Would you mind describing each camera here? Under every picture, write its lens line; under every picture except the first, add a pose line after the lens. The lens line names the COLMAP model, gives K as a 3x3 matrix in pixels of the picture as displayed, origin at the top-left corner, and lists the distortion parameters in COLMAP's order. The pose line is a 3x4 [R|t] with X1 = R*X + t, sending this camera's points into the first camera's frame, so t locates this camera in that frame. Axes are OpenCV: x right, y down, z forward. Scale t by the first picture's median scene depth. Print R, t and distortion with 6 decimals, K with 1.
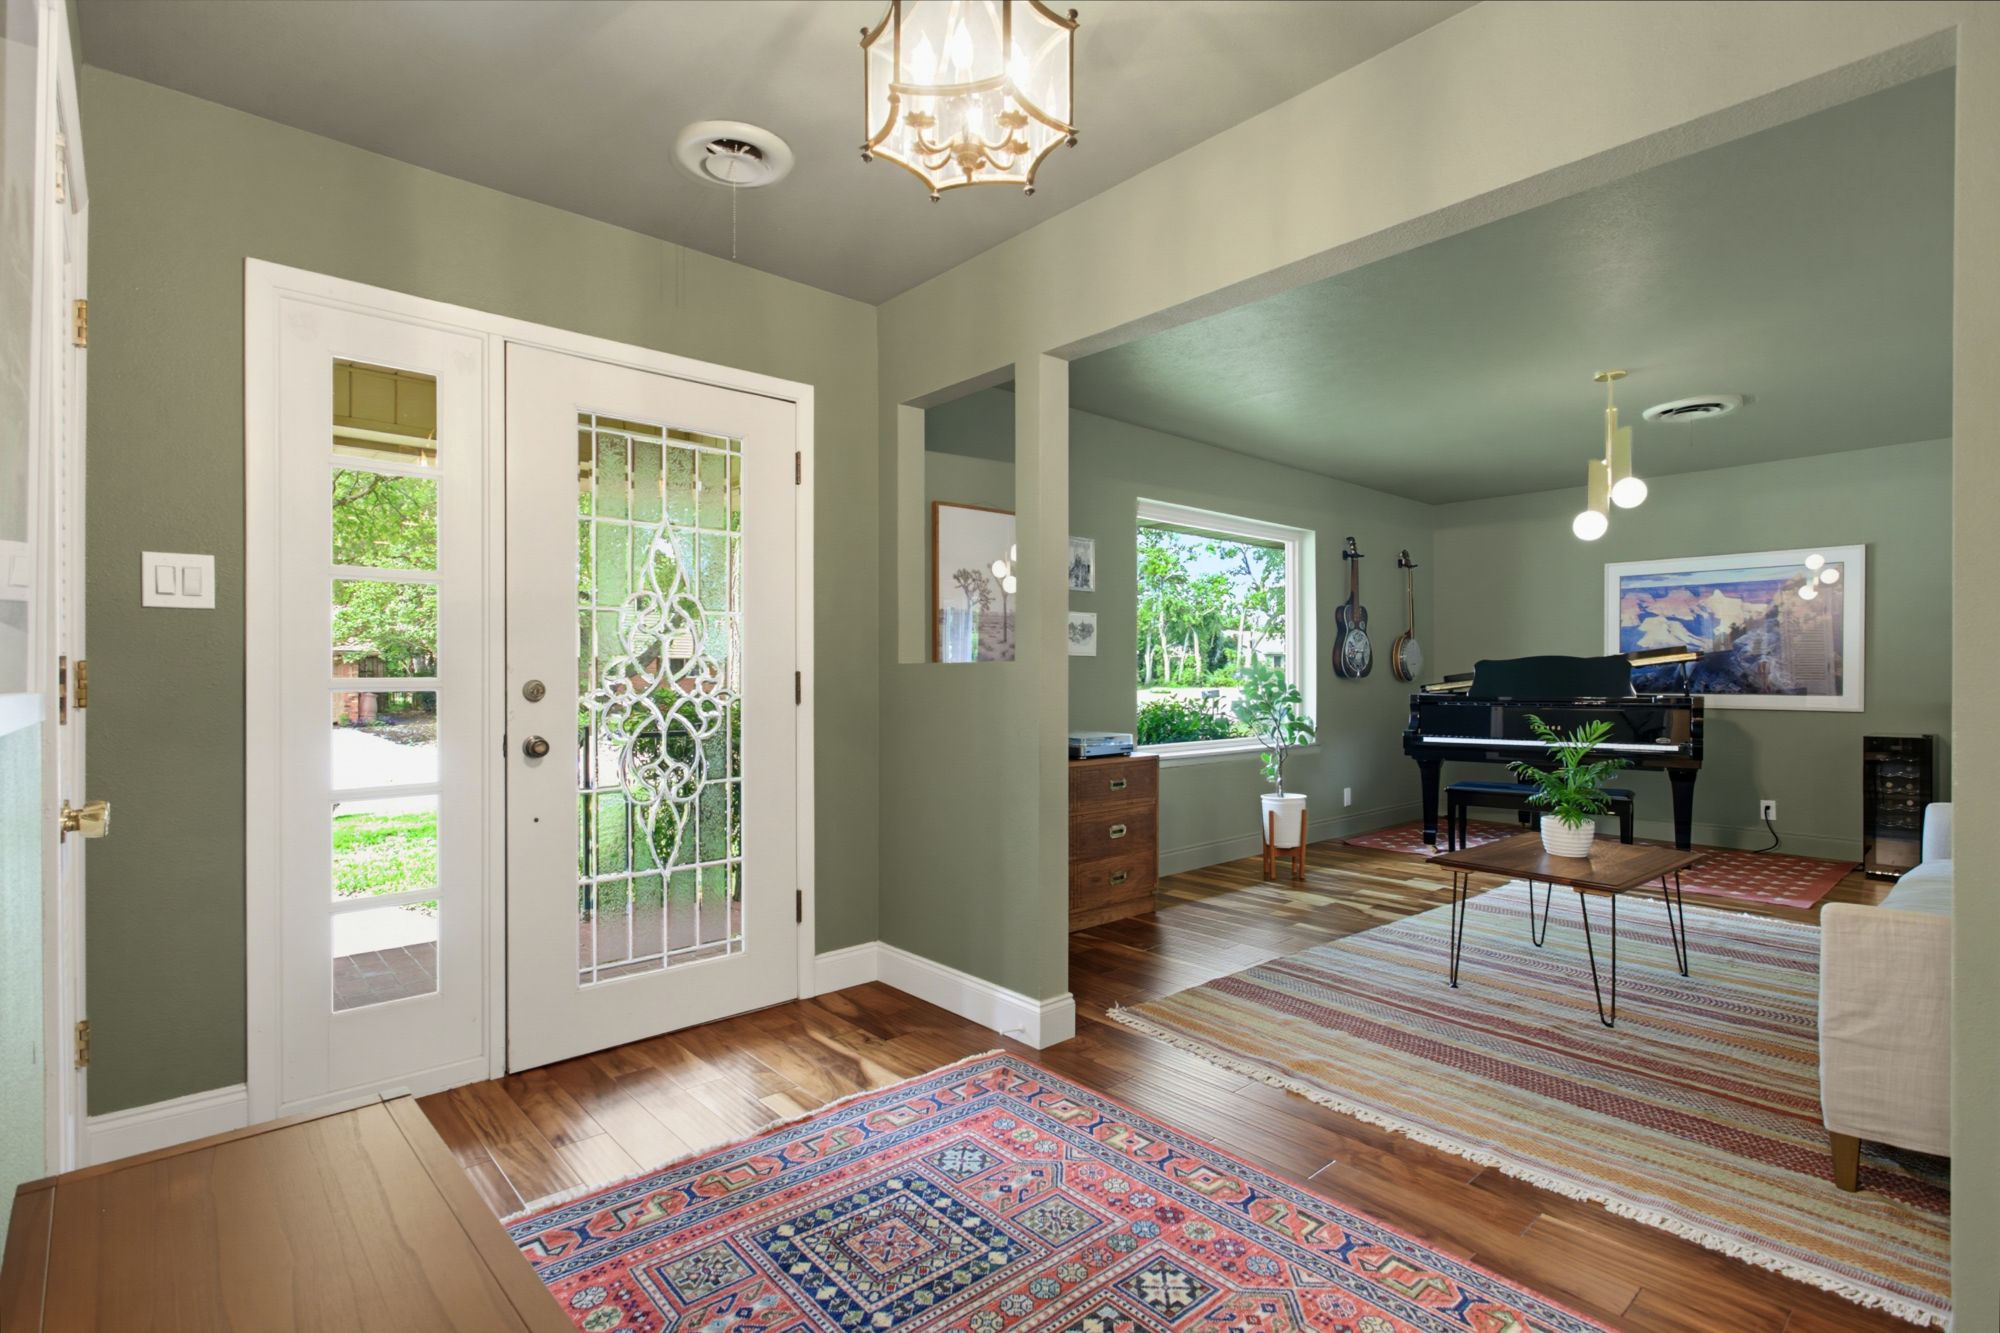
lens RADIAL K [[955.7, 0, 999.6], [0, 955.7, 676.9], [0, 0, 1]] dist [-0.009045, 0.007177]
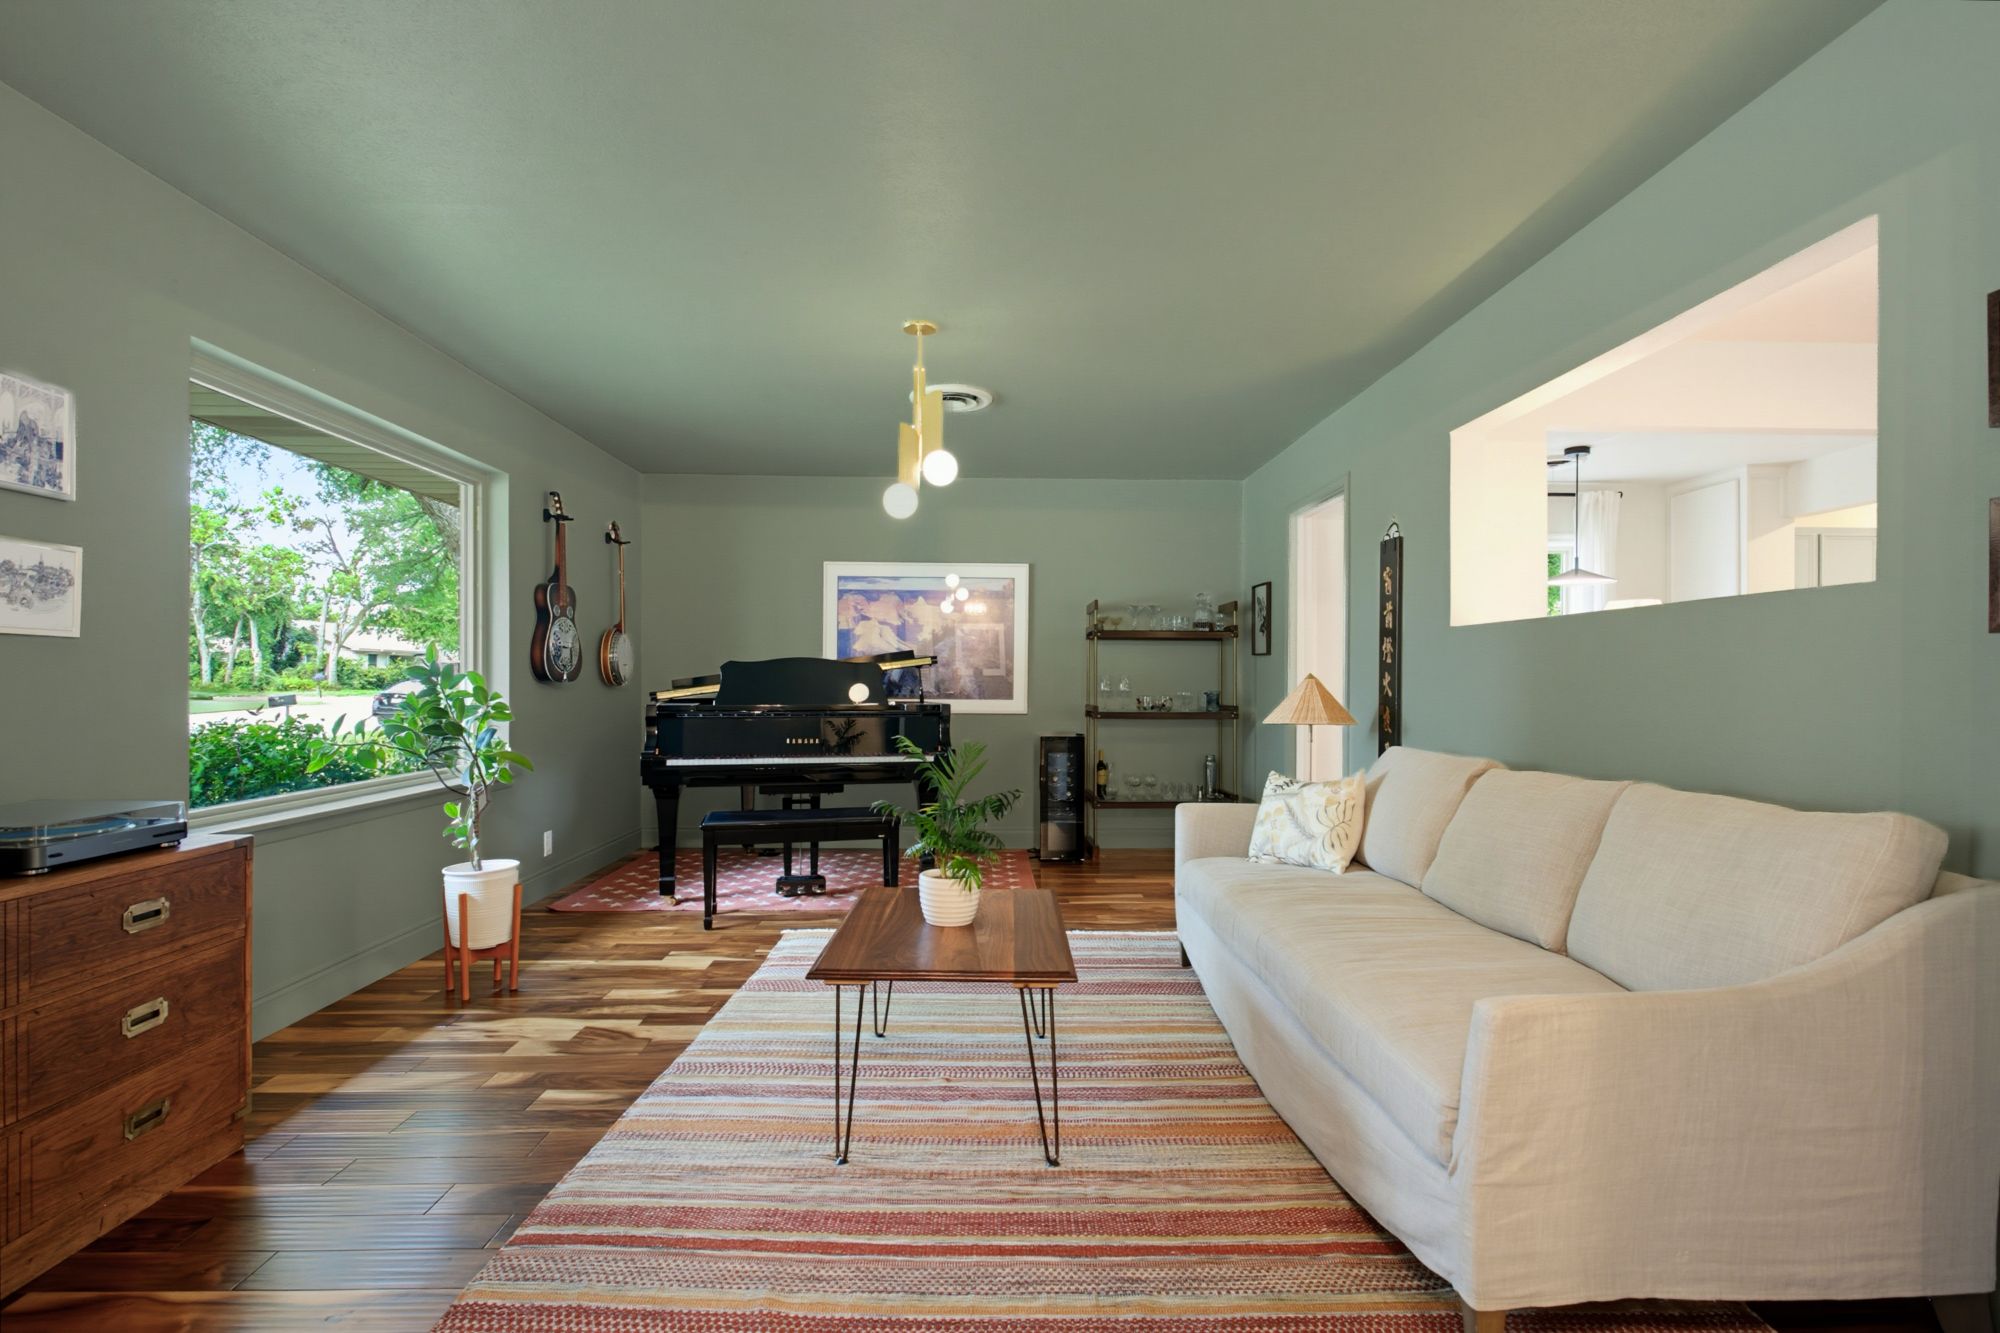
lens RADIAL K [[955.7, 0, 999.6], [0, 955.7, 676.9], [0, 0, 1]] dist [-0.009045, 0.007177]
pose [[0.643688, 0.005646, 0.765267, 0.026962], [-0.004019, 0.999984, -0.003997, -0.001596], [-0.765277, -0.000503, 0.643701, 0.290177]]
